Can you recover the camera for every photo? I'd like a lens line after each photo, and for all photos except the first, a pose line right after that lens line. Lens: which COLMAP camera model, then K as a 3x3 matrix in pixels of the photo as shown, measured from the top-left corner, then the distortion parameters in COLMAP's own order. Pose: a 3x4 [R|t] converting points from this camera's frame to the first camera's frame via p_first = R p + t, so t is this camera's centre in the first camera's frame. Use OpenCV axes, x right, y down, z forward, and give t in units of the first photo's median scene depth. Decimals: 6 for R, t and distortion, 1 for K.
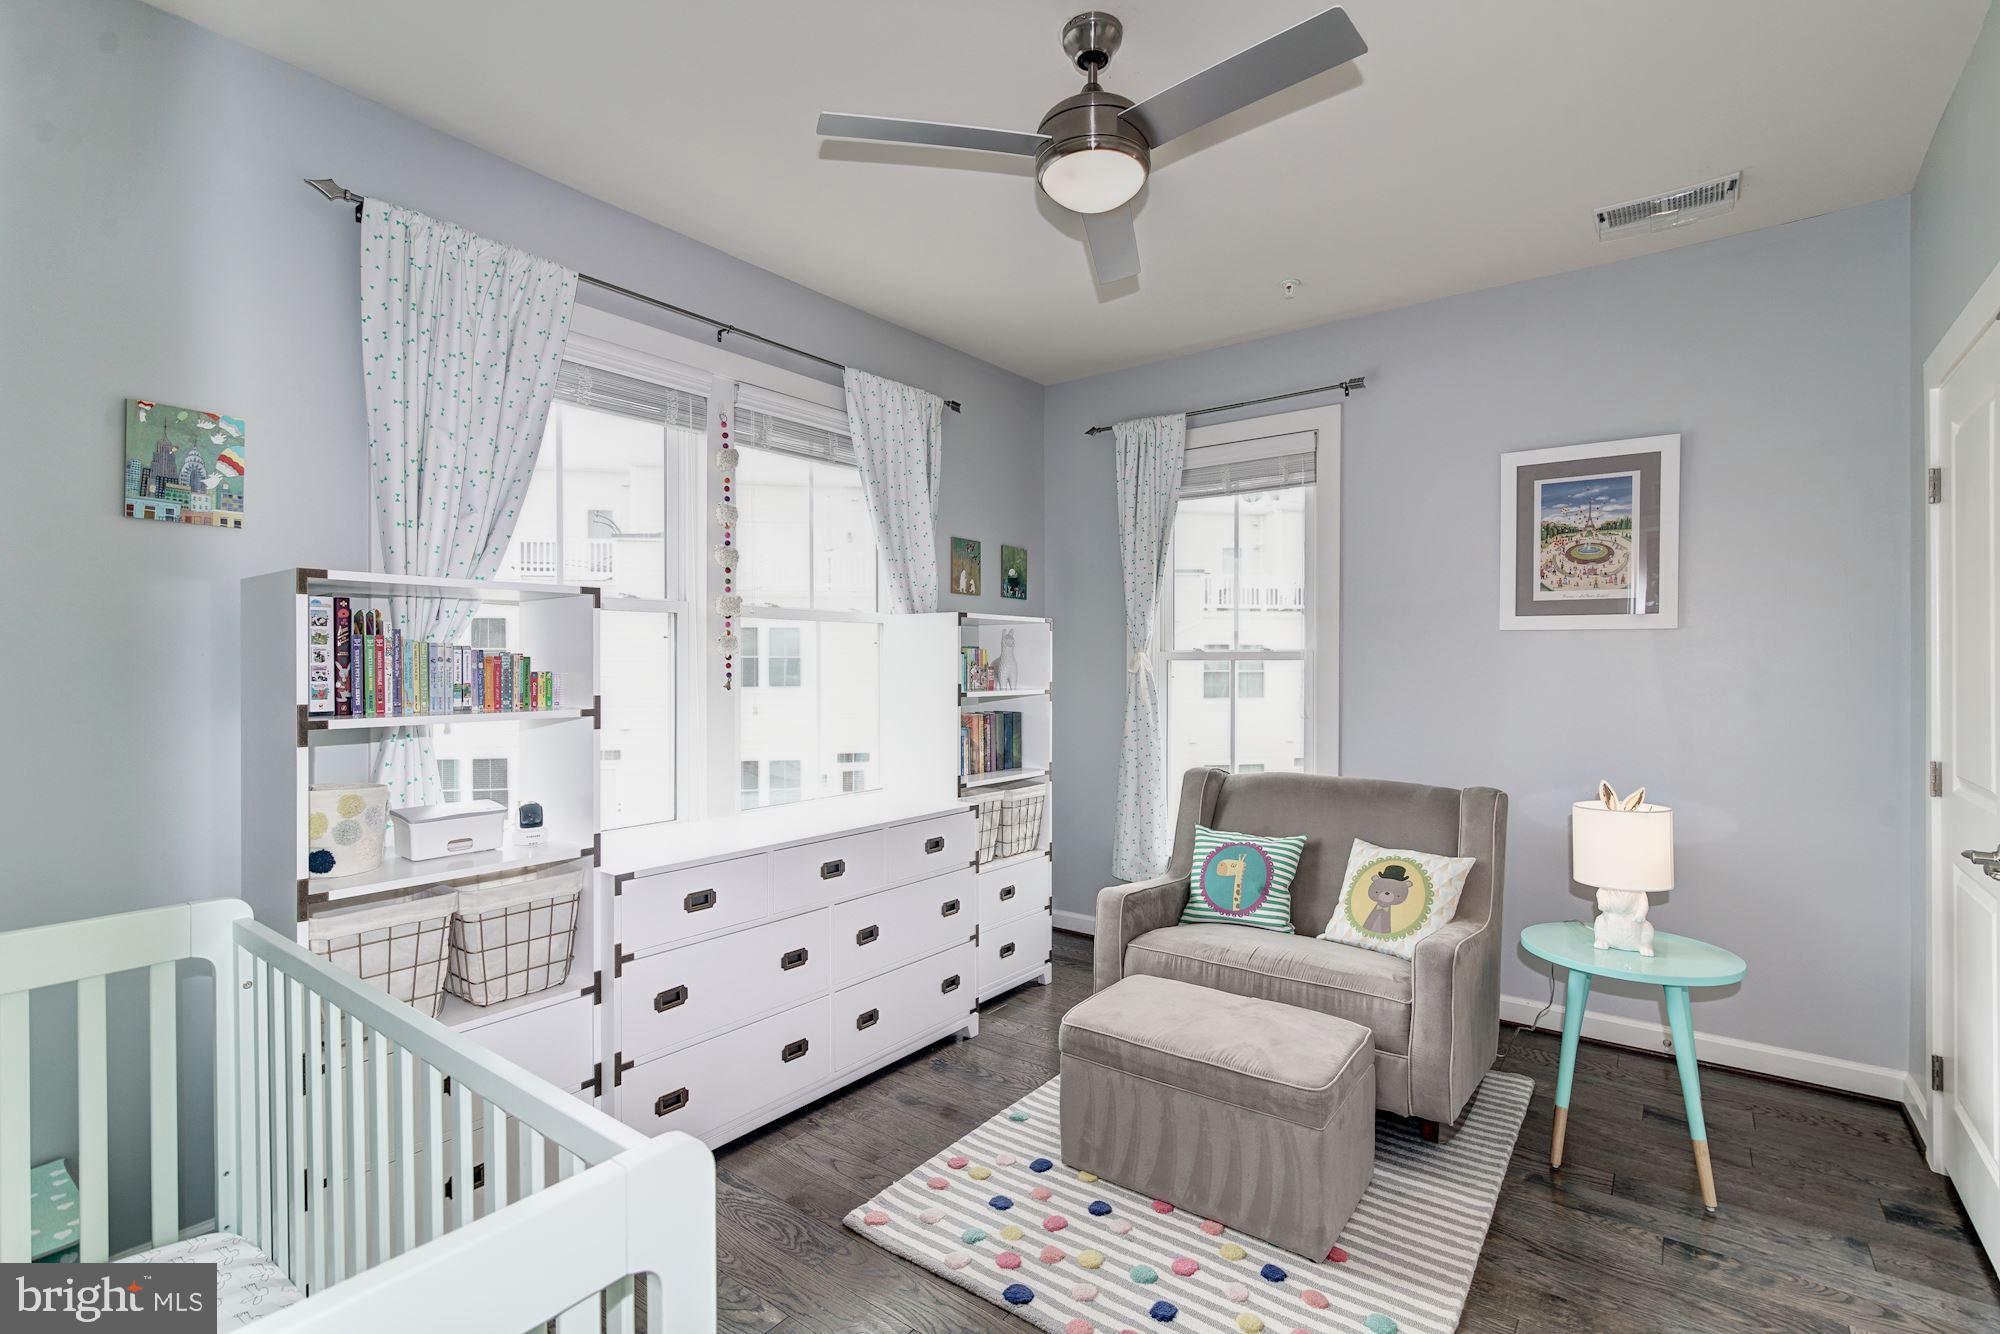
lens RADIAL K [[929.5, 0, 993.4], [0, 929.5, 665.2], [0, 0, 1]] dist [0.000196, 0.000247]
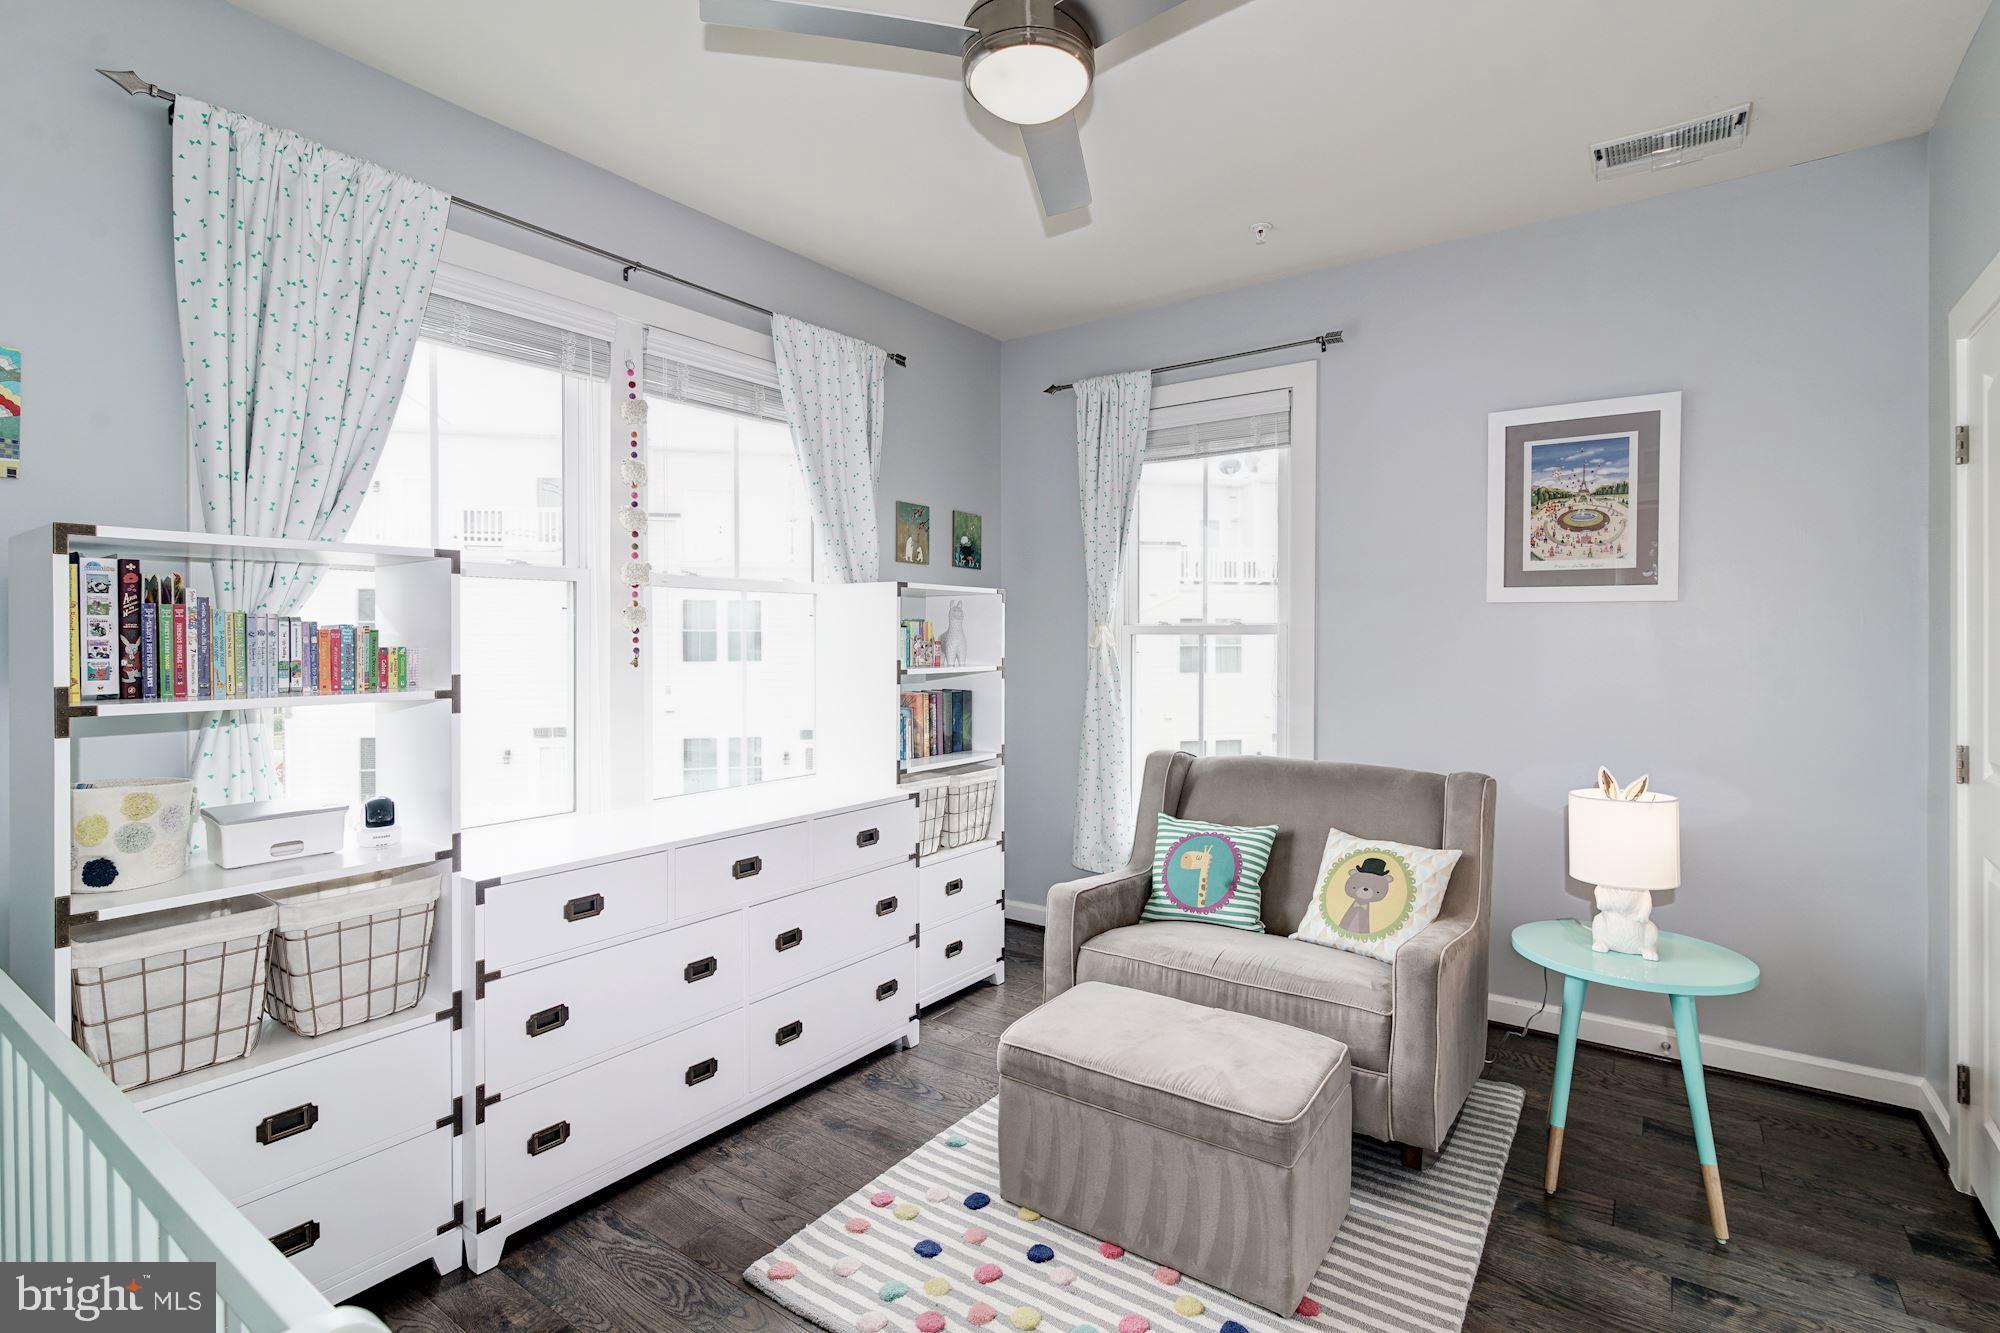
lens RADIAL K [[892.5, 0, 993.1], [0, 892.5, 639.8], [0, 0, 1]] dist [0.000492, -0.000298]
pose [[0.999996, 0.000762, 0.002760, 0.059322], [-0.000764, 0.999999, 0.000745, -0.000644], [-0.002759, -0.000747, 0.999996, 0.133781]]
